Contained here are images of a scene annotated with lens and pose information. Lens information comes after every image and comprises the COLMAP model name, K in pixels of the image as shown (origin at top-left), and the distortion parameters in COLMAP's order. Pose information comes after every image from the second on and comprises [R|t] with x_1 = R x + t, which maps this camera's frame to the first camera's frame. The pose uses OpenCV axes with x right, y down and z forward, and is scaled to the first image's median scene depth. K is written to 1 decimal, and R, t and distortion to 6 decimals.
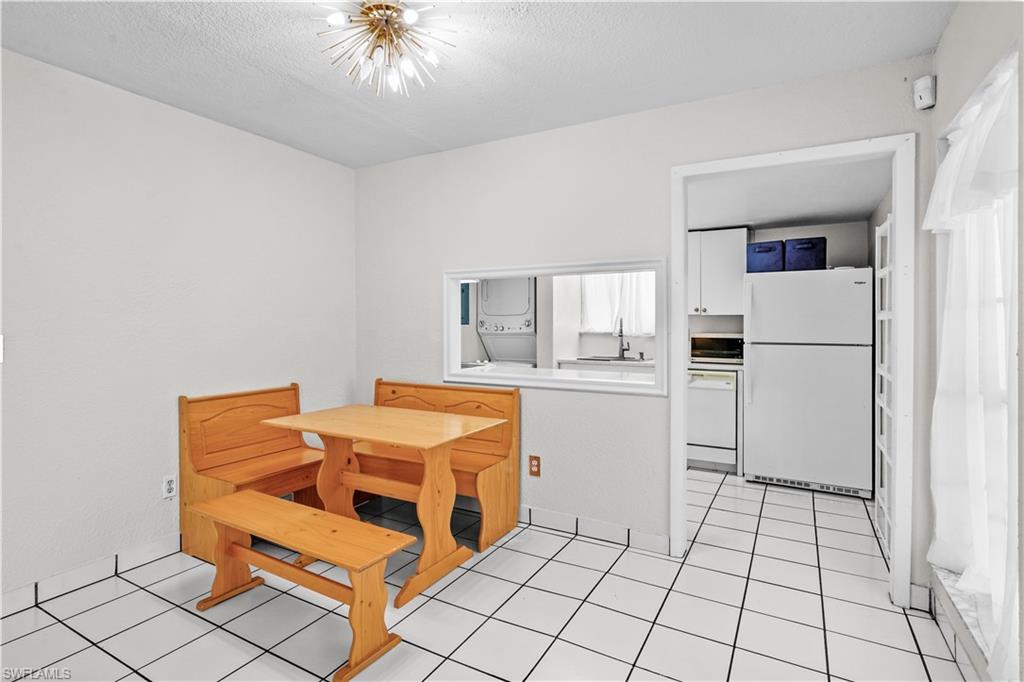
lens RADIAL K [[508.3, 0, 508.9], [0, 508.3, 327.8], [0, 0, 1]] dist [-0.001552, 0.001665]
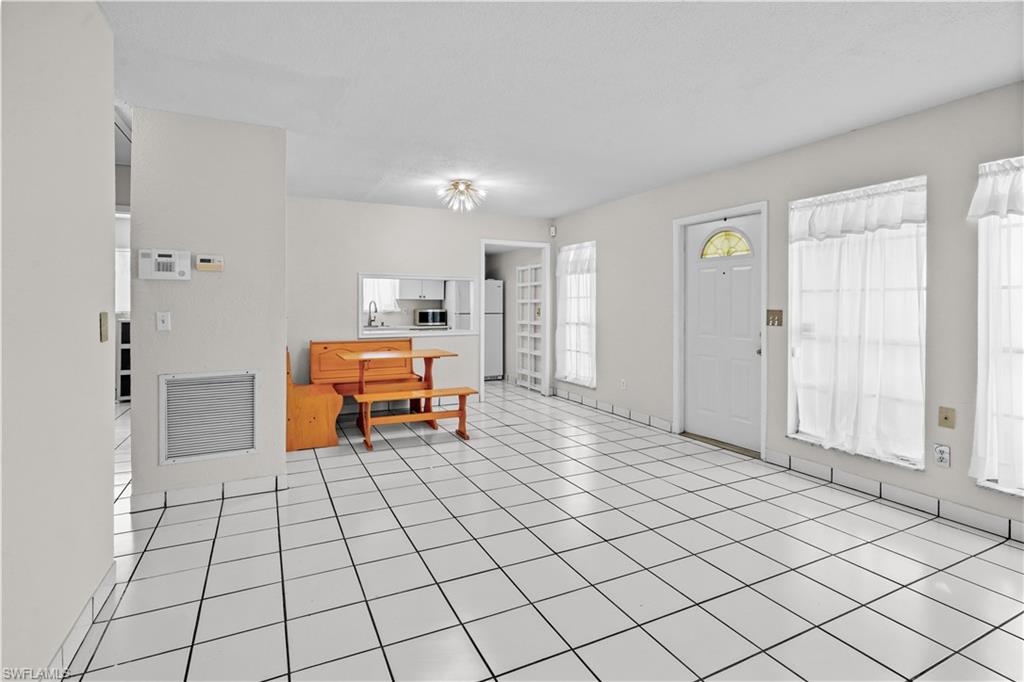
lens RADIAL K [[496.8, 0, 503.3], [0, 496.8, 307.3], [0, 0, 1]] dist [-0.003798, 0.000734]
pose [[0.574688, -0.004978, 0.818357, -1.112909], [0.007188, 0.999974, 0.001035, 0.003546], [-0.818341, 0.005288, 0.574709, -0.309625]]
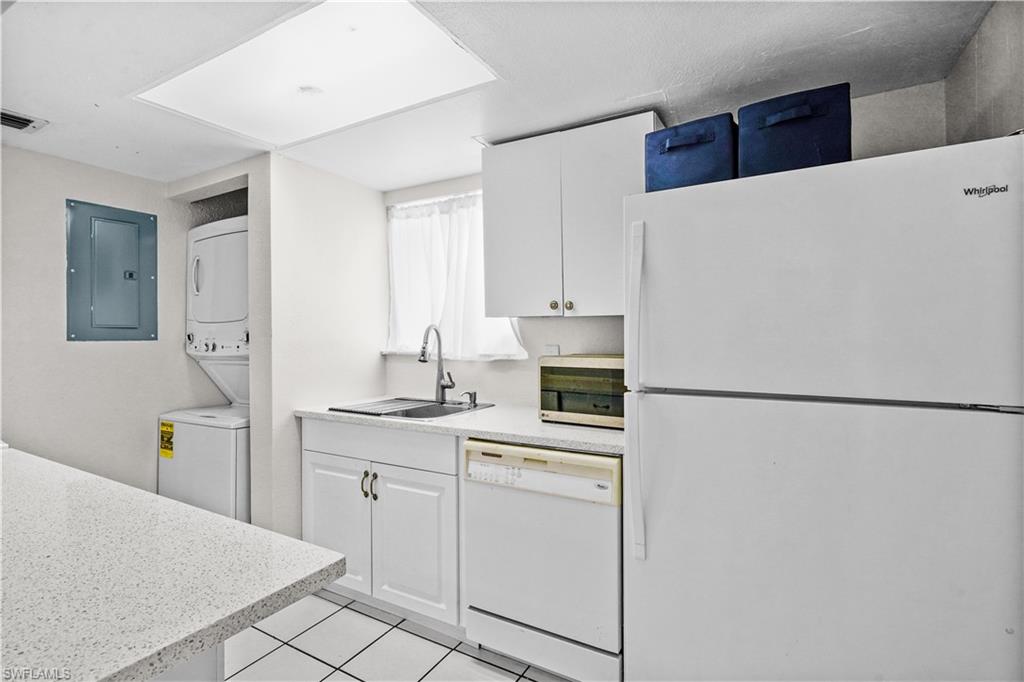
lens RADIAL K [[474.7, 0, 512.4], [0, 474.7, 336.3], [0, 0, 1]] dist [-0.003498, -0.000029]
pose [[0.999943, -0.006252, 0.008677, 0.405797], [0.006318, 0.999952, -0.007548, -0.005629], [-0.008629, 0.007603, 0.999934, 0.709730]]
